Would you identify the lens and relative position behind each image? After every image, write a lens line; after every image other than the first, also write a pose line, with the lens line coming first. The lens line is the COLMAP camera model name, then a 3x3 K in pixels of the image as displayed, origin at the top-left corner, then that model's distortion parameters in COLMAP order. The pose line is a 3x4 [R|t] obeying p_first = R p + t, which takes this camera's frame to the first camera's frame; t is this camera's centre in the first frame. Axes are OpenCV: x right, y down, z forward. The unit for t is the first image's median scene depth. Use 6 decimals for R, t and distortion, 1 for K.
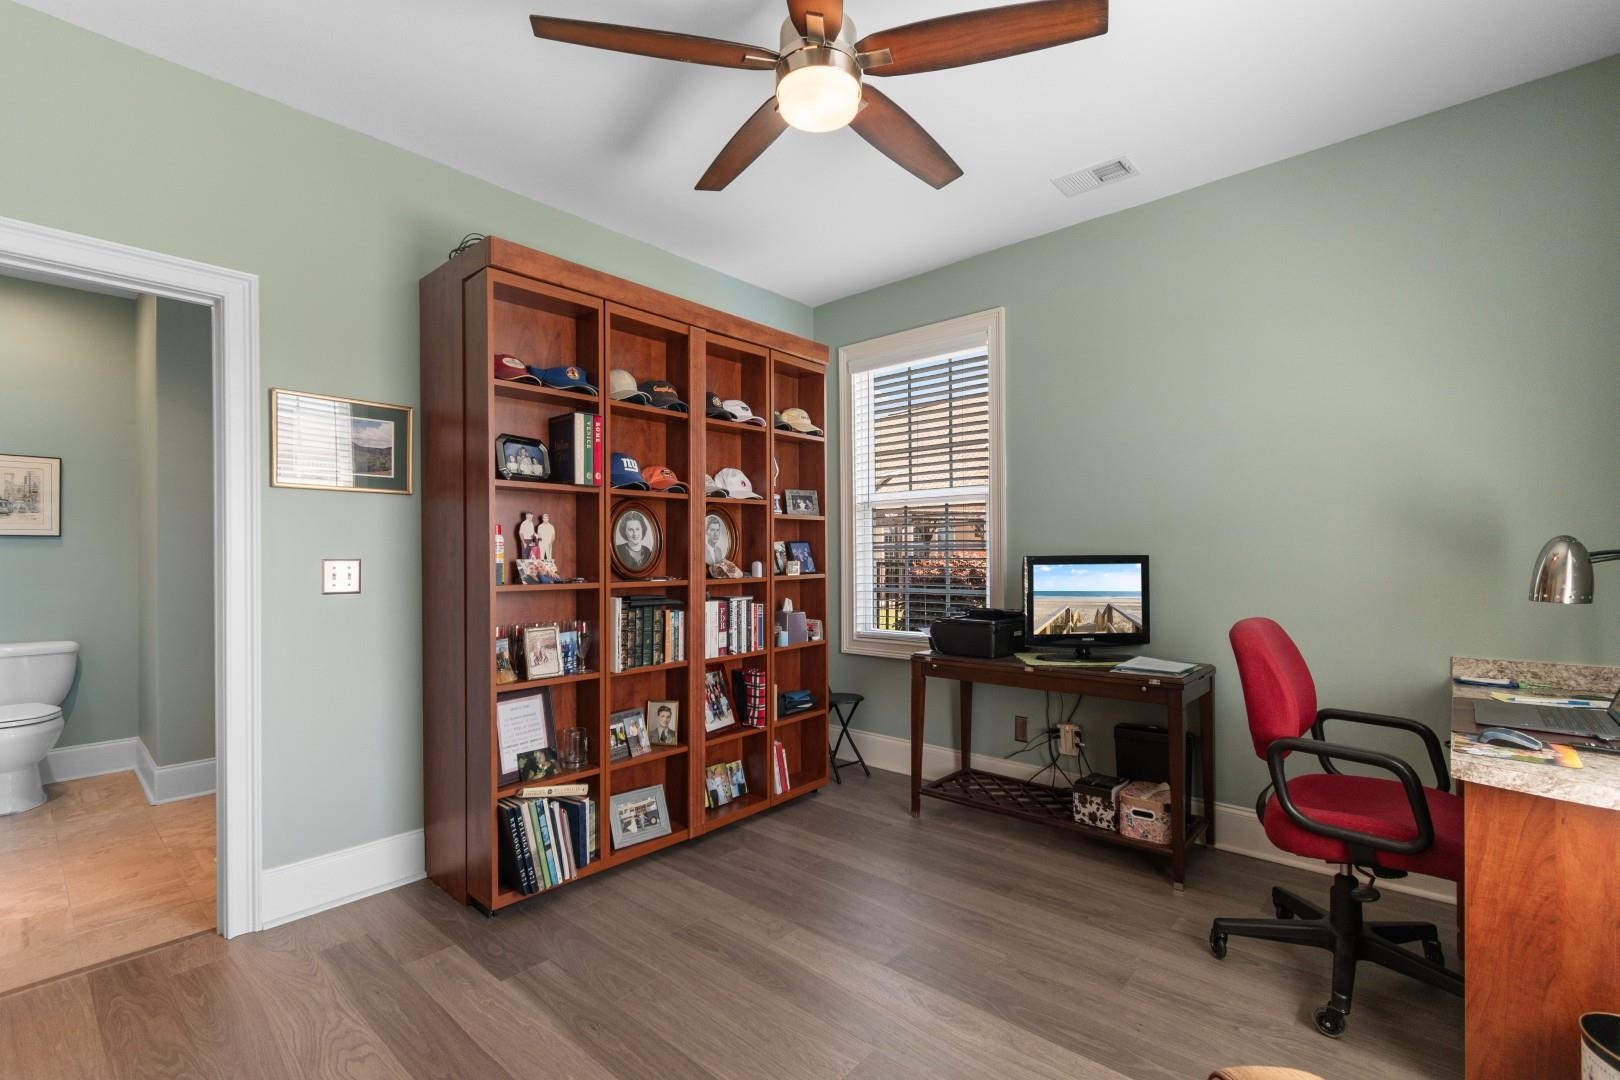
lens RADIAL K [[715.9, 0, 814.1], [0, 715.9, 547.3], [0, 0, 1]] dist [0.000315, -0.000044]
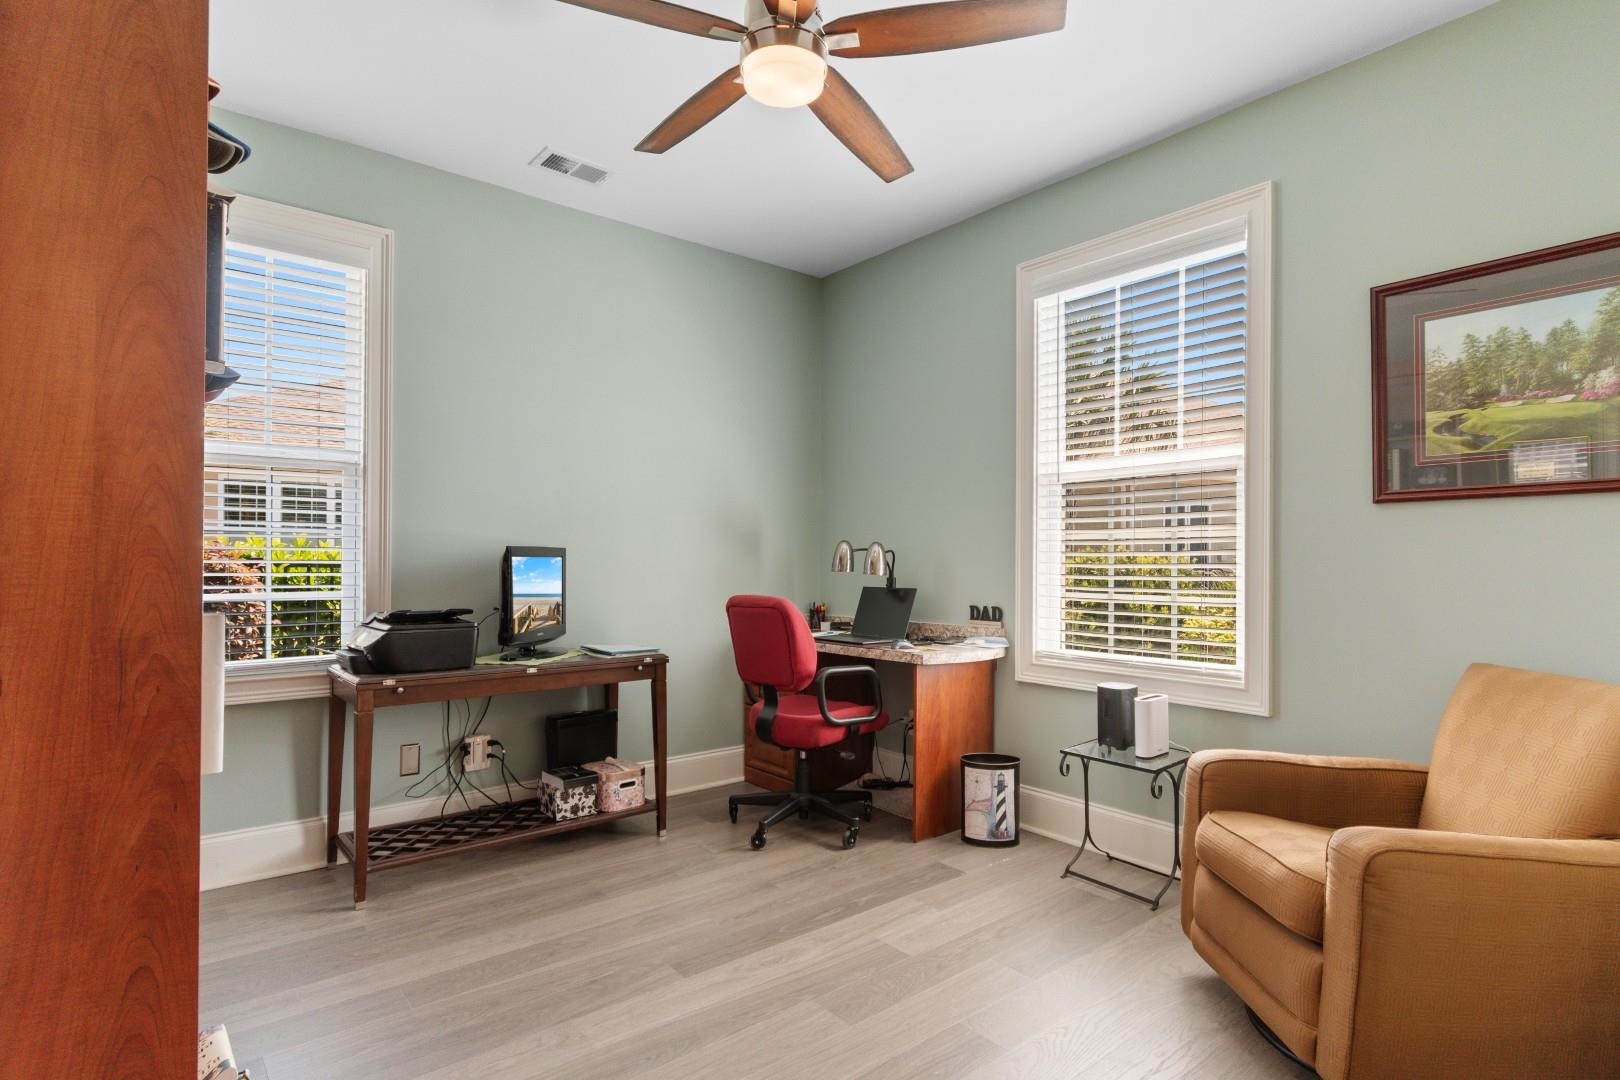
lens RADIAL K [[823.9, 0, 810.0], [0, 823.9, 540.0], [0, 0, 1]] dist [-0.001452, -0.000003]
pose [[0.156567, 0.029485, 0.987227, -0.704040], [-0.014983, 0.999510, -0.027476, 0.028206], [-0.987554, -0.010490, 0.156932, 0.499694]]
